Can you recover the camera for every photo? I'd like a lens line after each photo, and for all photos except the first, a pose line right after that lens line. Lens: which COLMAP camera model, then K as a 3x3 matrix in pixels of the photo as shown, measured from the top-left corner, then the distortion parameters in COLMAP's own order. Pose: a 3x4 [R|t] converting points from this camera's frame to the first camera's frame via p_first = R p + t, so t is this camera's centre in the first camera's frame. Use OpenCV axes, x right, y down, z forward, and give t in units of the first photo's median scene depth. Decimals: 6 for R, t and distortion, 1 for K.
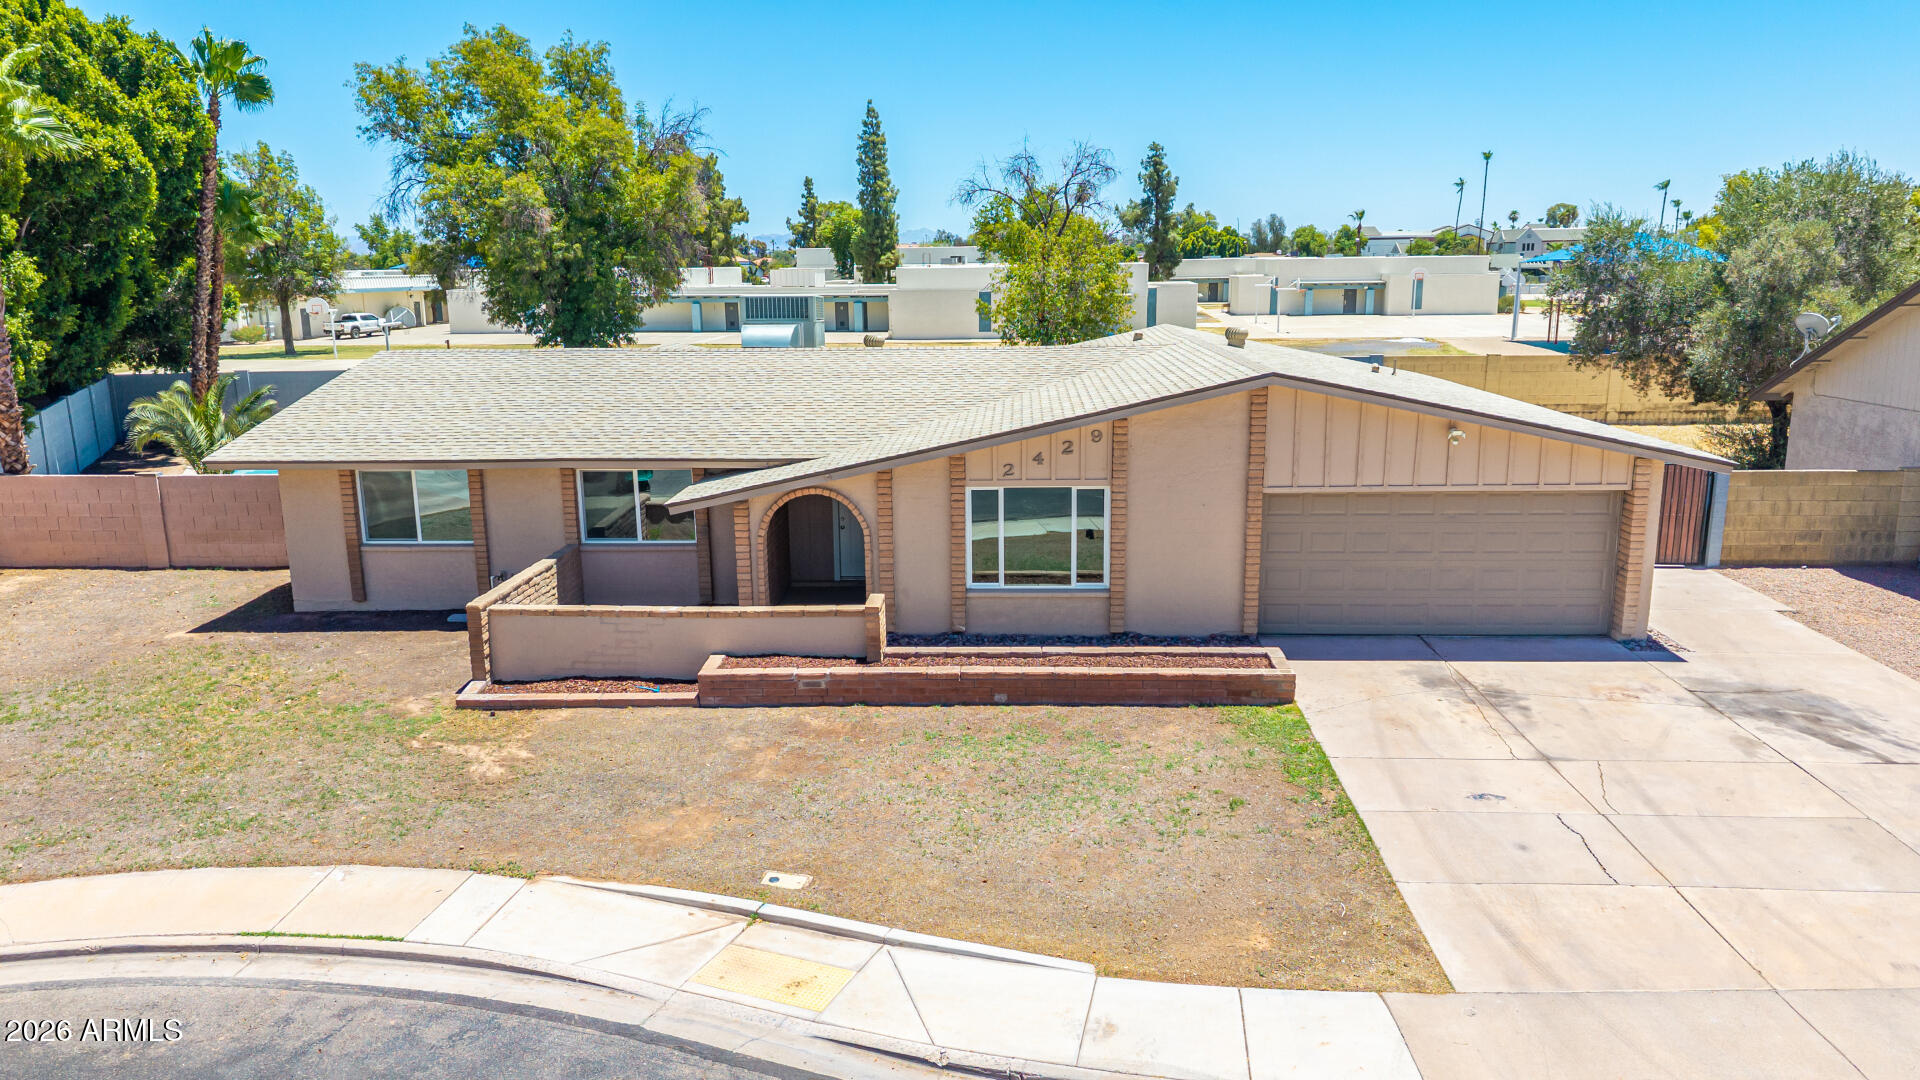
lens RADIAL K [[1281.7, 0, 950.4], [0, 1281.7, 535.9], [0, 0, 1]] dist [0.039349, -0.046286]
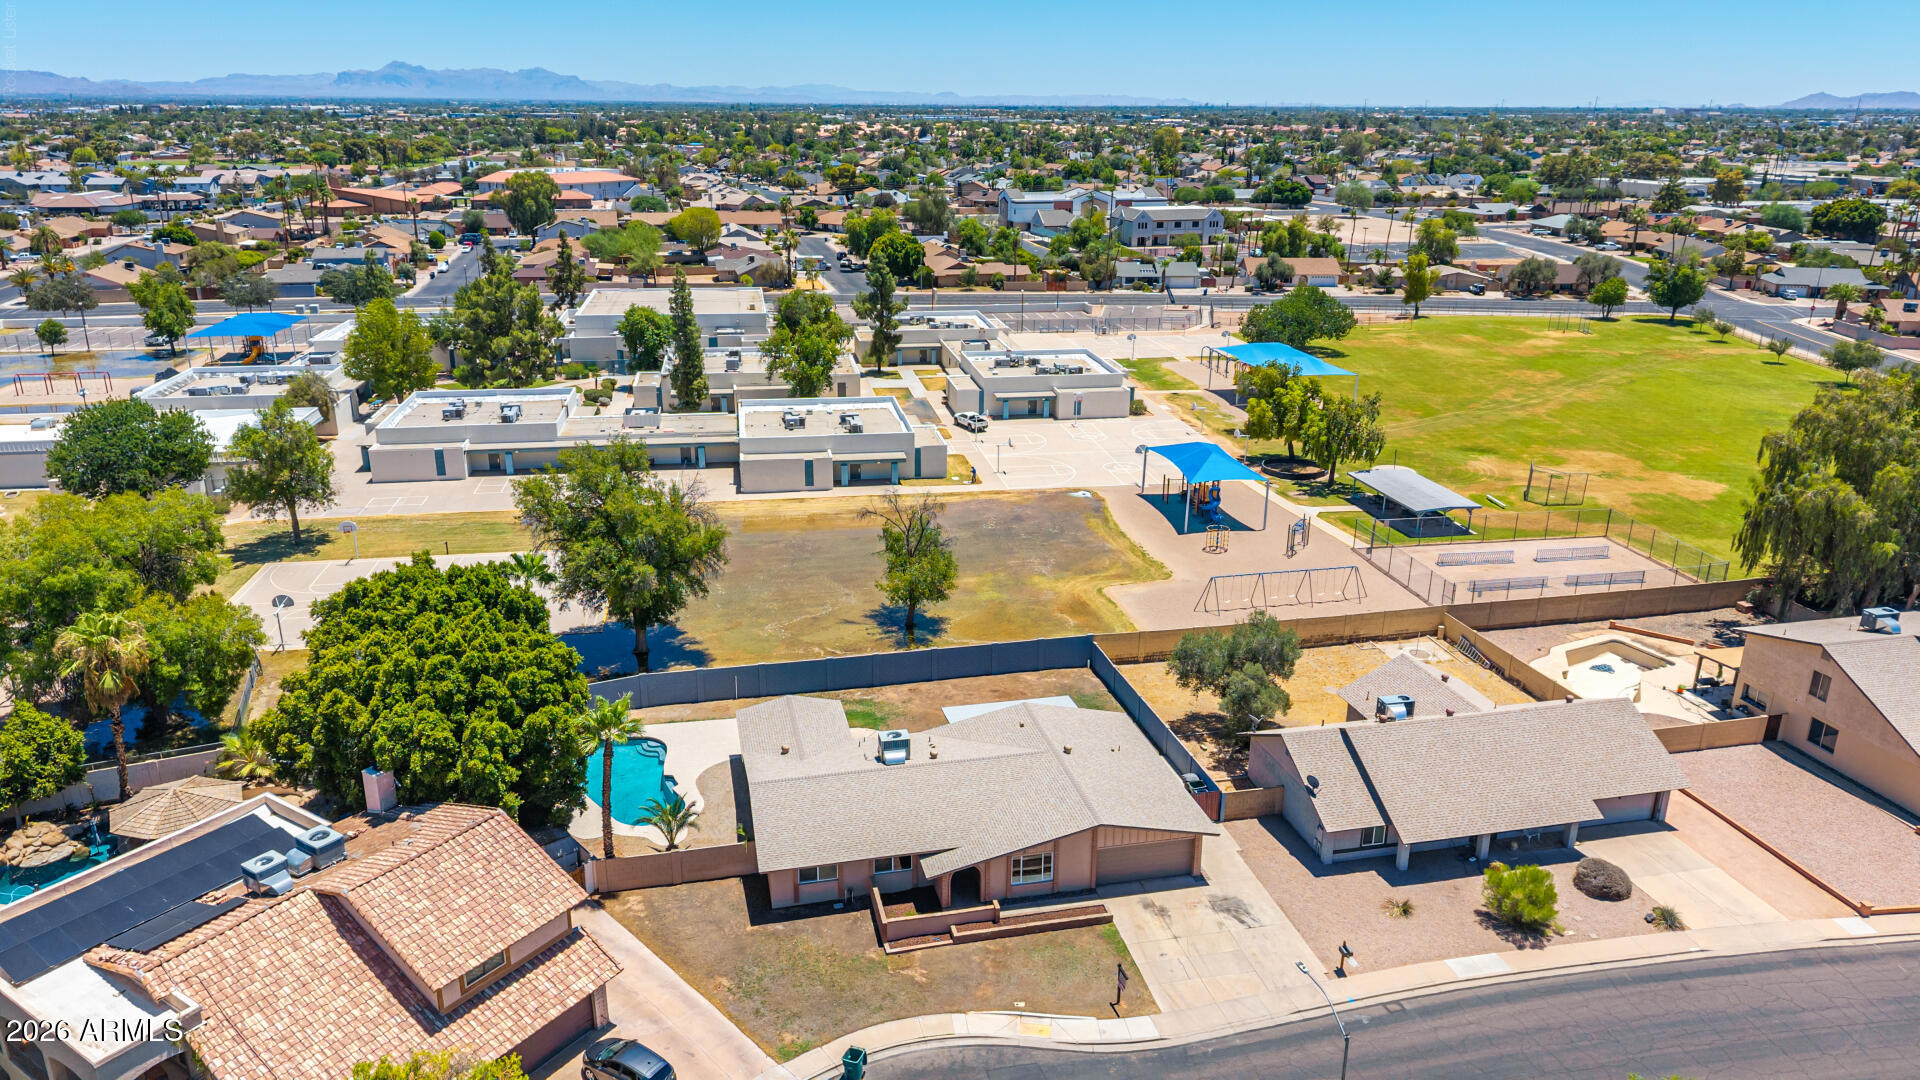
lens RADIAL K [[1267.6, 0, 944.5], [0, 1267.6, 532.0], [0, 0, 1]] dist [0.059955, -0.142067]
pose [[0.963713, -0.067218, 0.258341, -0.969441], [0.039344, 0.992975, 0.111595, -1.277404], [-0.264027, -0.097381, 0.959587, -2.066170]]
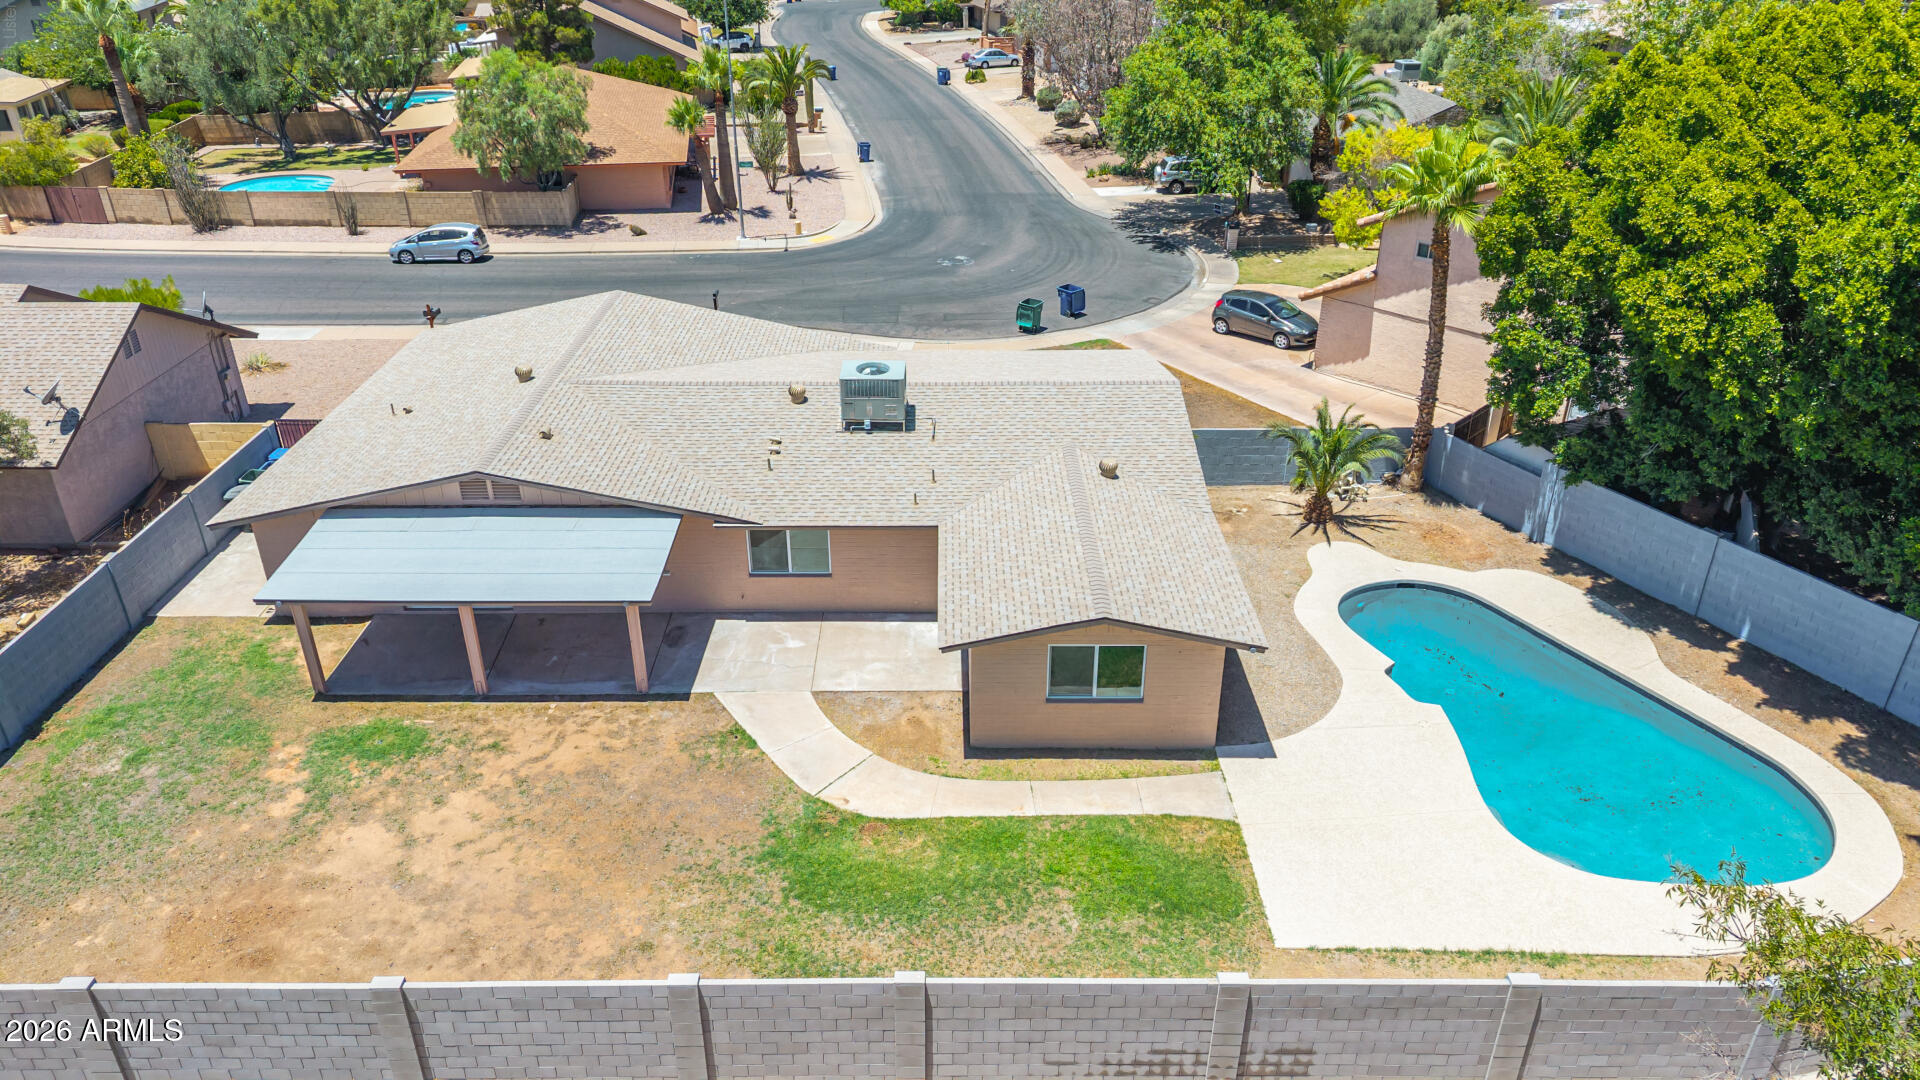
lens RADIAL K [[1297.6, 0, 949.5], [0, 1297.6, 531.1], [0, 0, 1]] dist [0.028585, -0.032235]
pose [[-0.998607, 0.036300, -0.038296, -0.222076], [0.003703, 0.772183, 0.635390, -1.213448], [0.052636, 0.634363, -0.771242, 2.964125]]
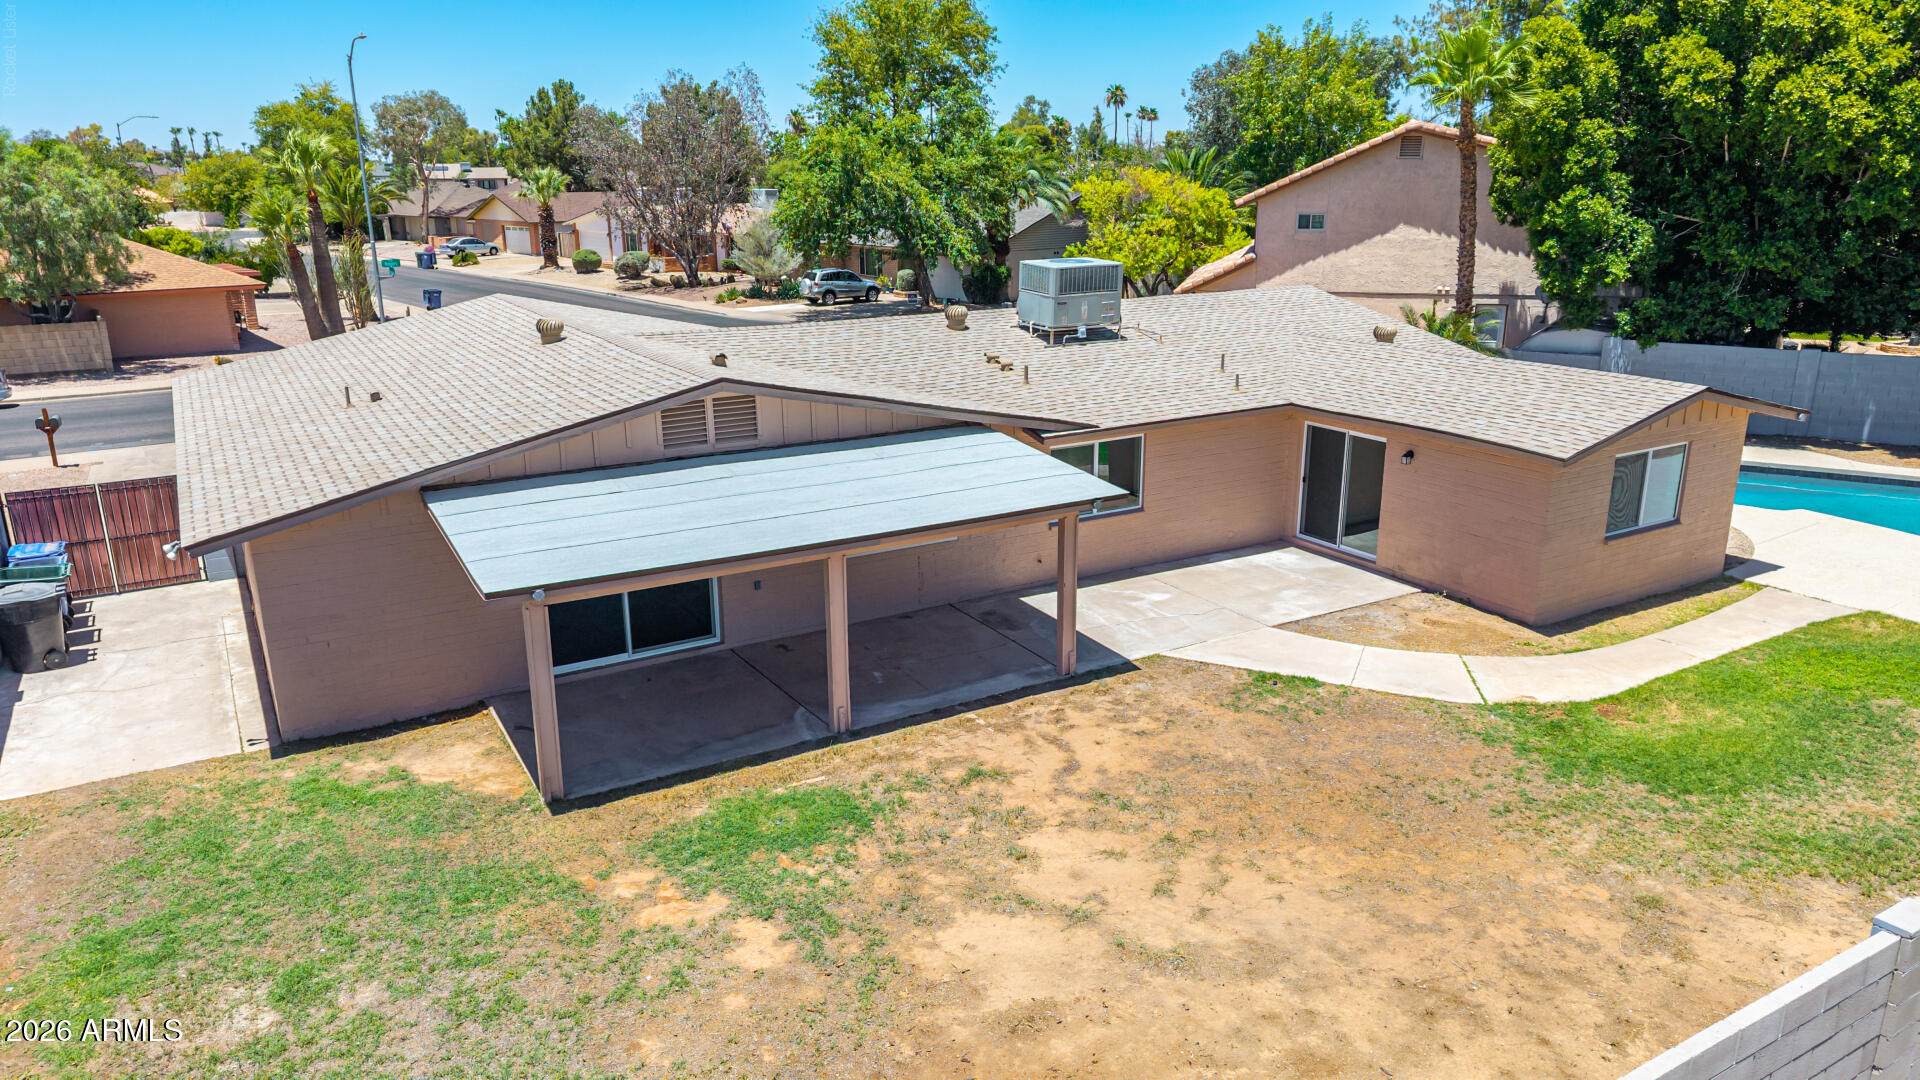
lens RADIAL K [[1286.4, 0, 943.3], [0, 1286.4, 546.3], [0, 0, 1]] dist [0.040171, -0.043126]
pose [[-0.836921, 0.175107, -0.518556, 0.646091], [-0.095092, 0.886511, 0.452831, -0.601667], [0.539000, 0.428294, -0.725288, 2.485122]]
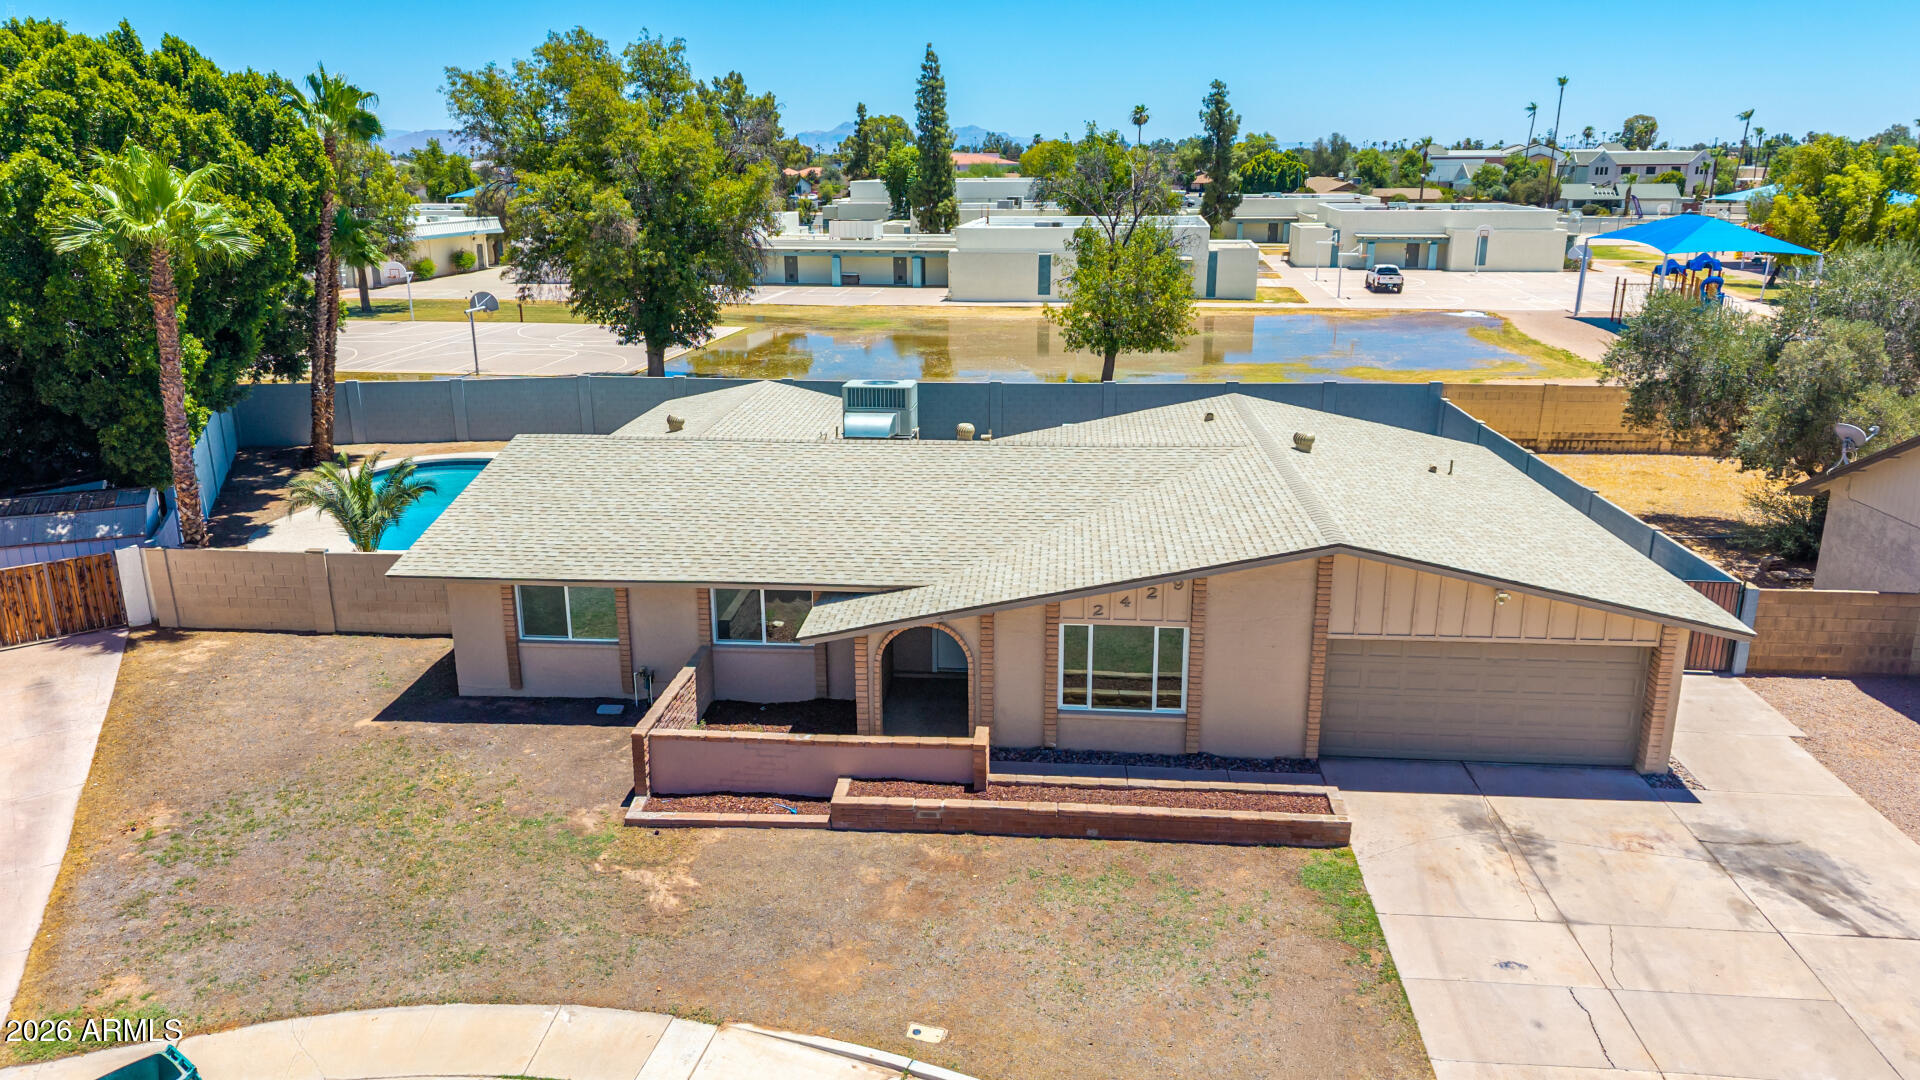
lens RADIAL K [[1297.6, 0, 949.5], [0, 1297.6, 531.1], [0, 0, 1]] dist [0.028585, -0.032235]
pose [[0.999309, 0.018250, -0.032377, -0.051527], [-0.016050, 0.997626, 0.066975, -0.201071], [0.033522, -0.066409, 0.997229, -0.139805]]
